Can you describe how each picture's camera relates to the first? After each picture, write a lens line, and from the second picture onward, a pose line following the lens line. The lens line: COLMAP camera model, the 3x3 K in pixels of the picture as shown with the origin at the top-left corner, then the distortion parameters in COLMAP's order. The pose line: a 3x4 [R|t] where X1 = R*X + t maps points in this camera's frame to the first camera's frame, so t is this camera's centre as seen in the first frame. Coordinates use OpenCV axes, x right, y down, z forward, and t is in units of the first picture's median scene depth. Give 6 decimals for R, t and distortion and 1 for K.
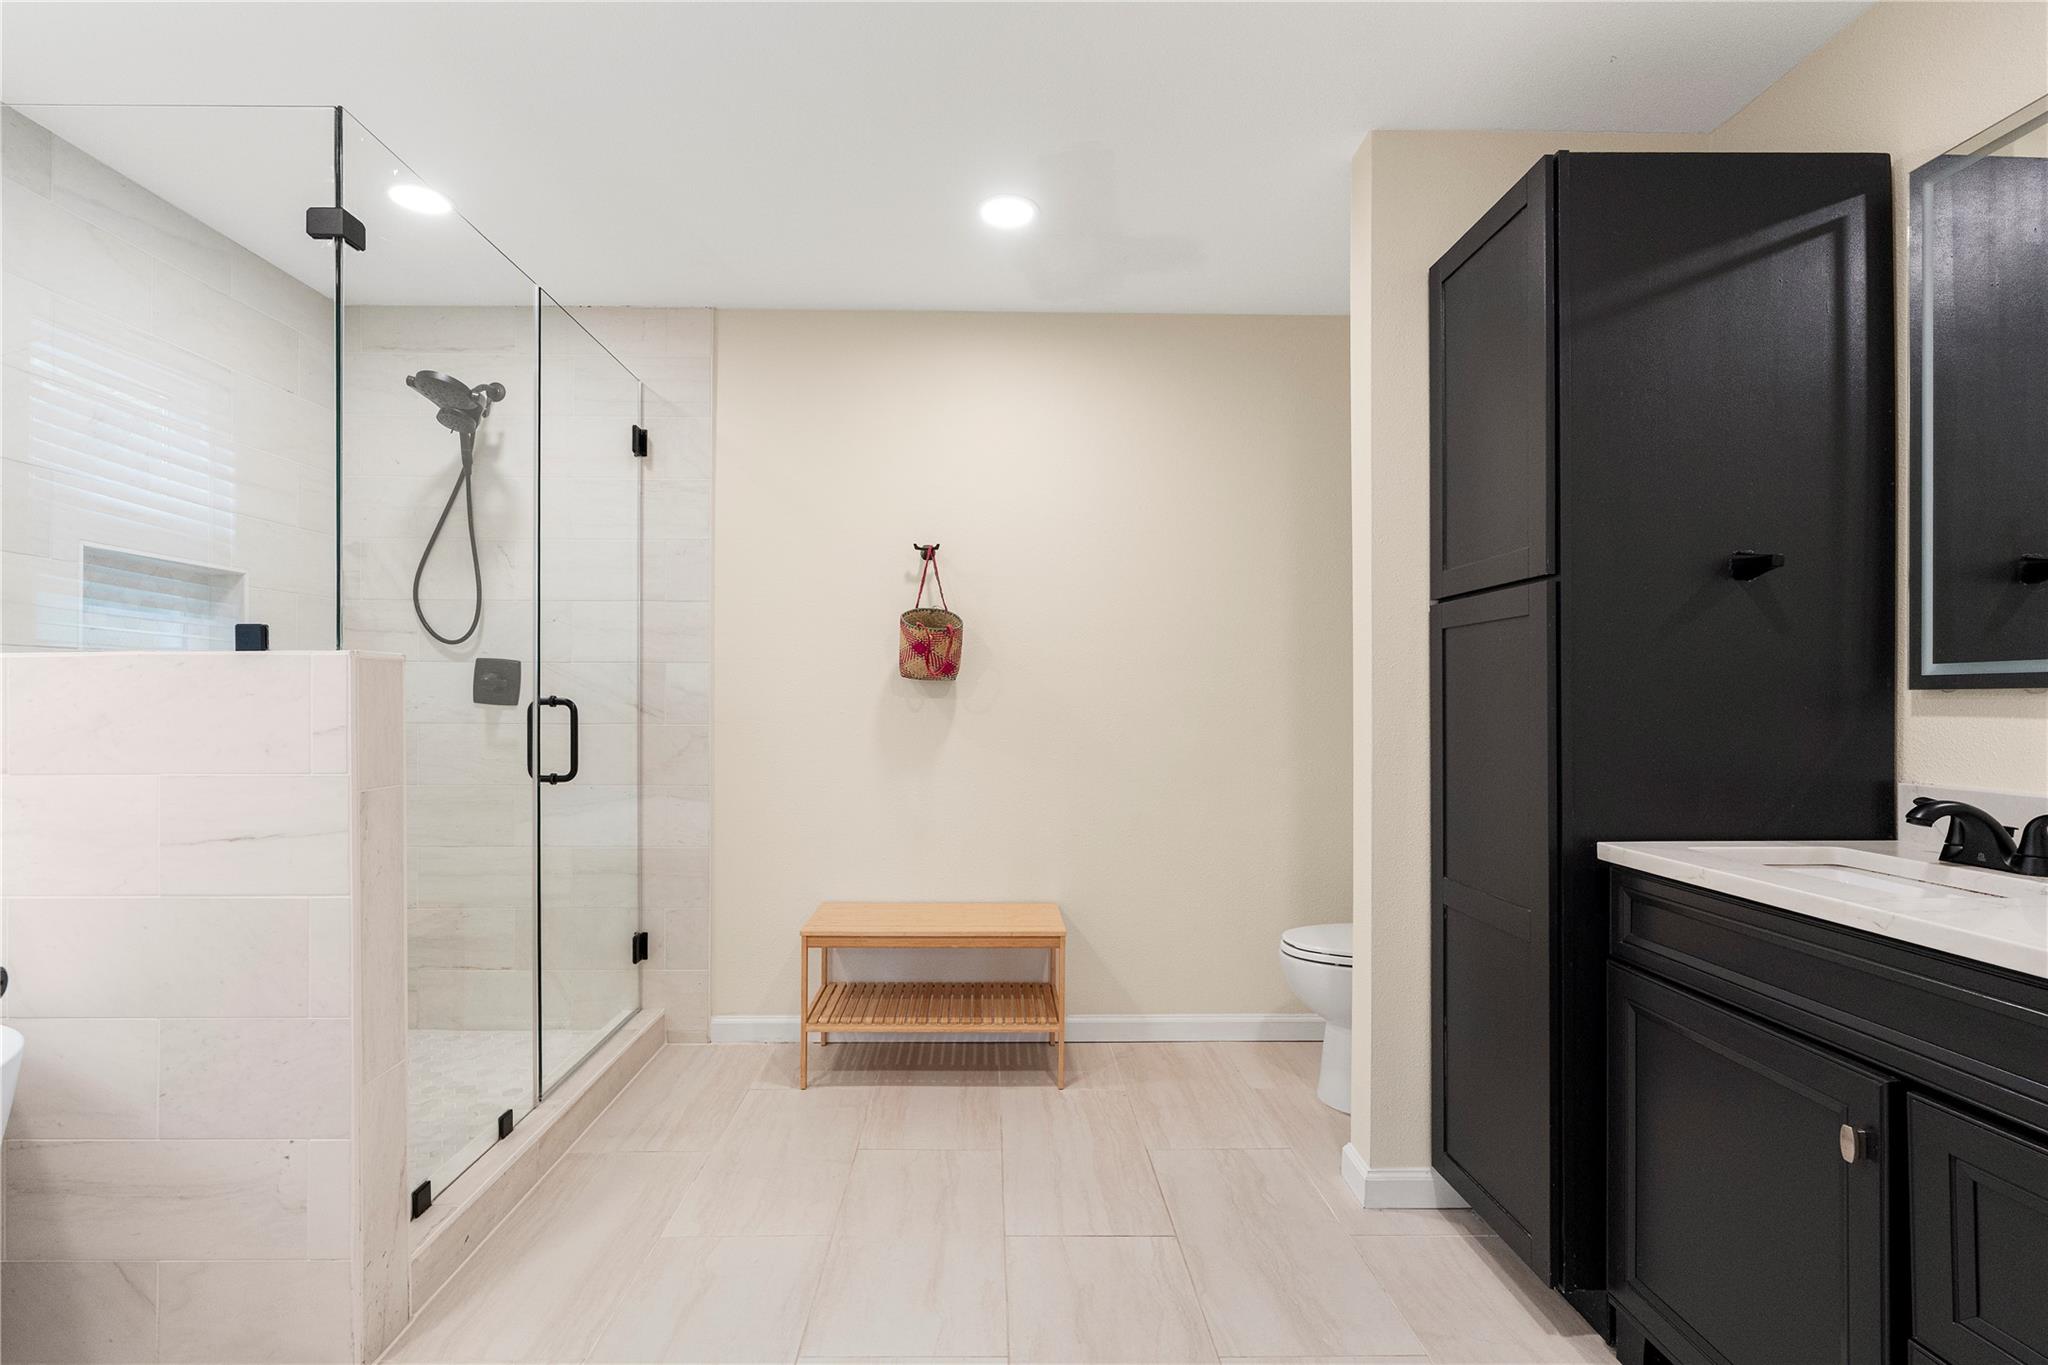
lens RADIAL K [[919.6, 0, 1020.0], [0, 919.6, 687.5], [0, 0, 1]] dist [-0.005732, 0.002673]
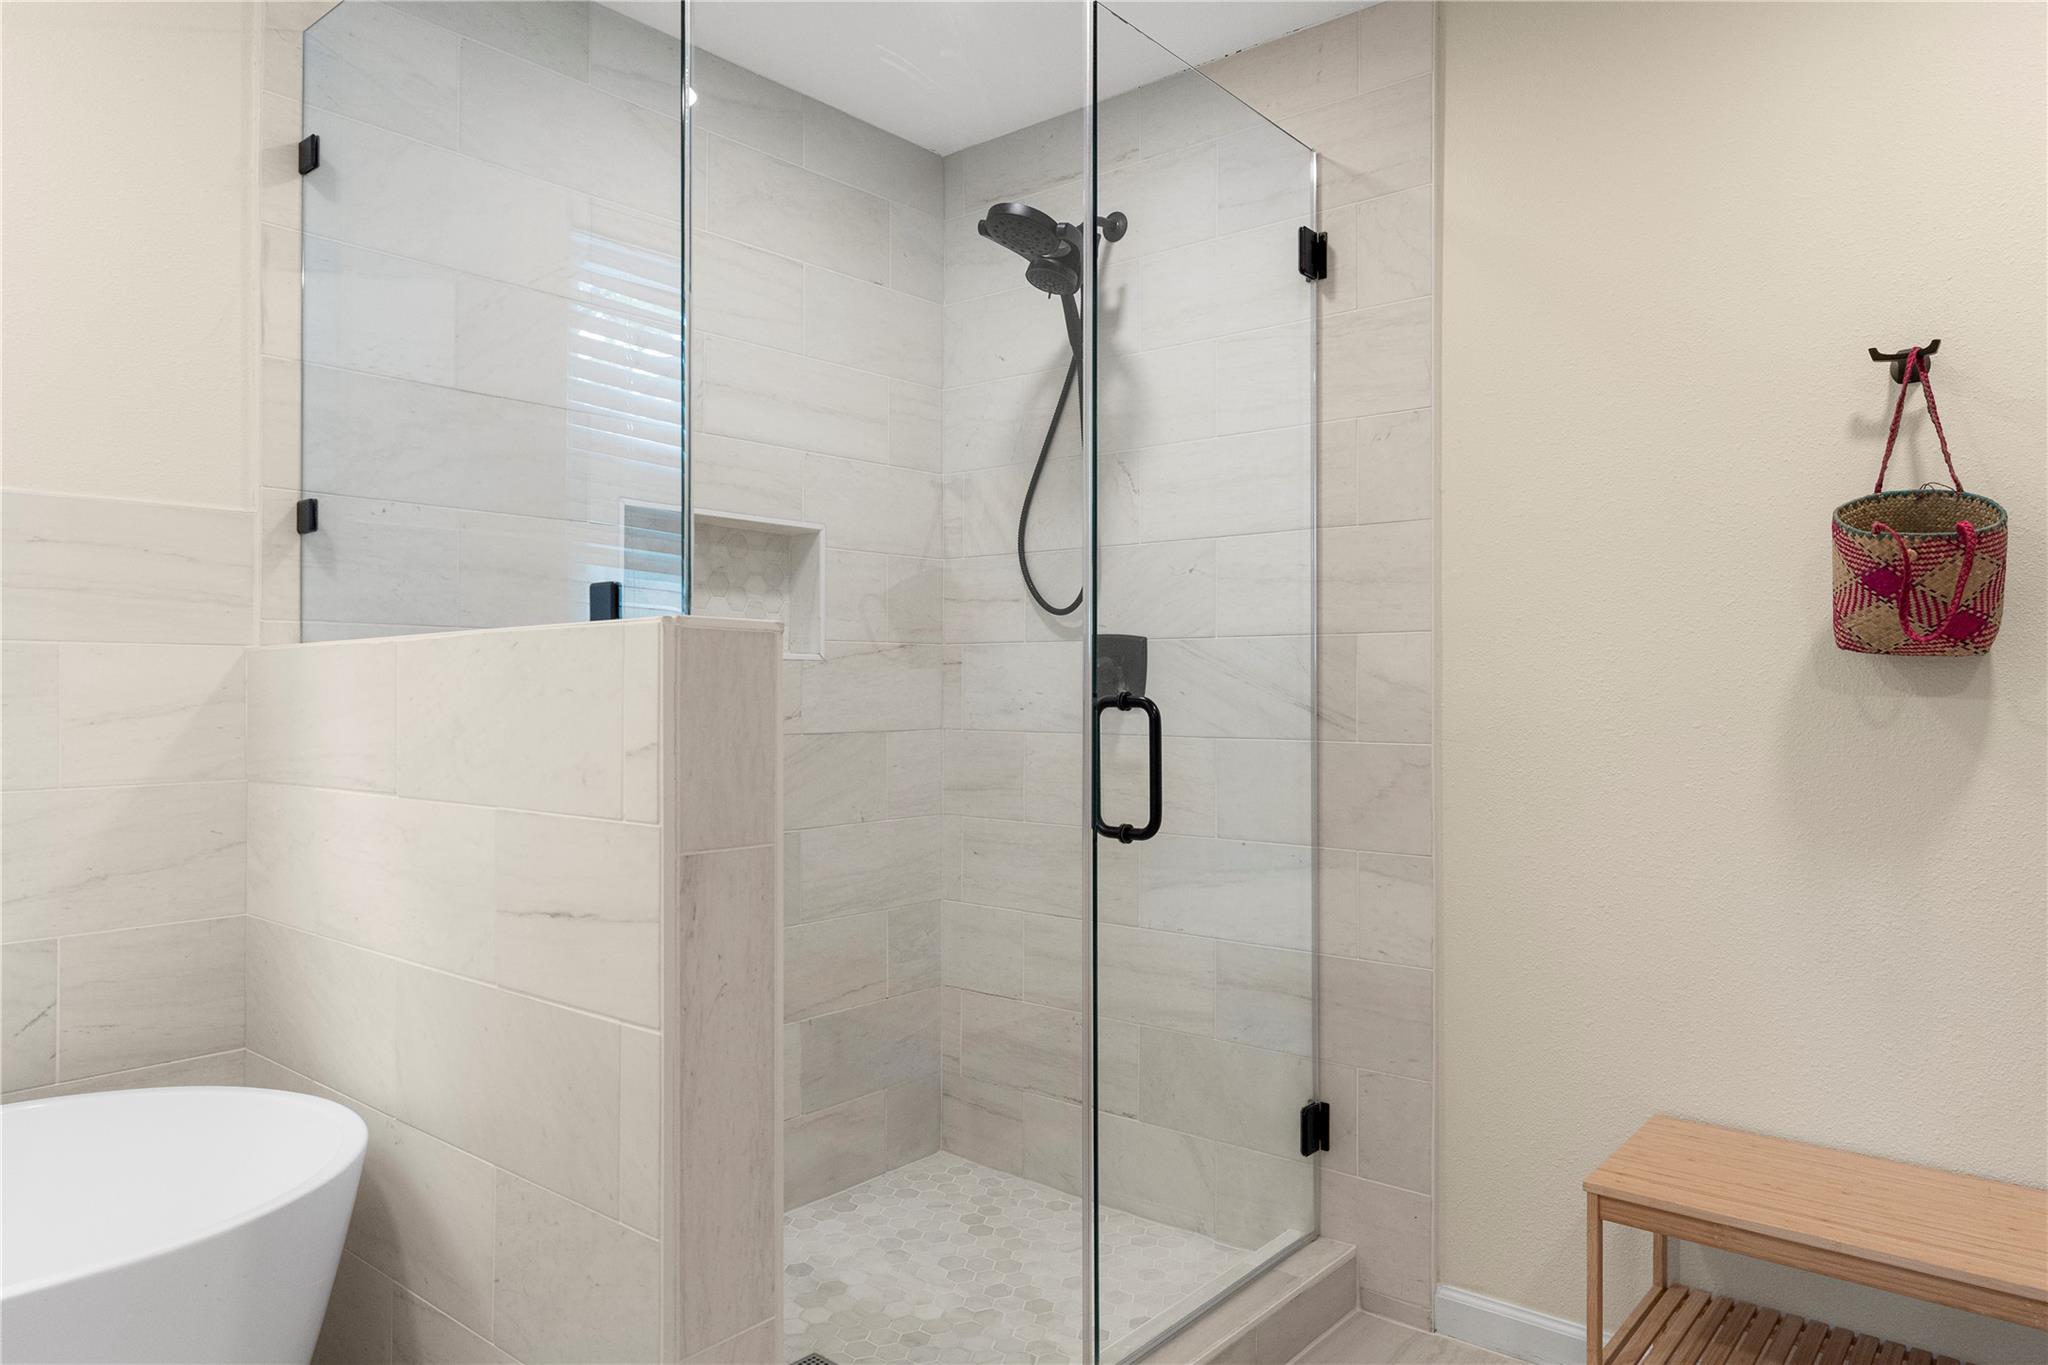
lens RADIAL K [[1332.0, 0, 1007.1], [0, 1332.0, 675.8], [0, 0, 1]] dist [-0.001770, 0.002893]
pose [[0.743881, -0.007844, -0.668266, 0.003227], [0.006039, 0.999969, -0.005015, 0.002109], [0.668285, -0.000305, 0.743905, 0.246282]]
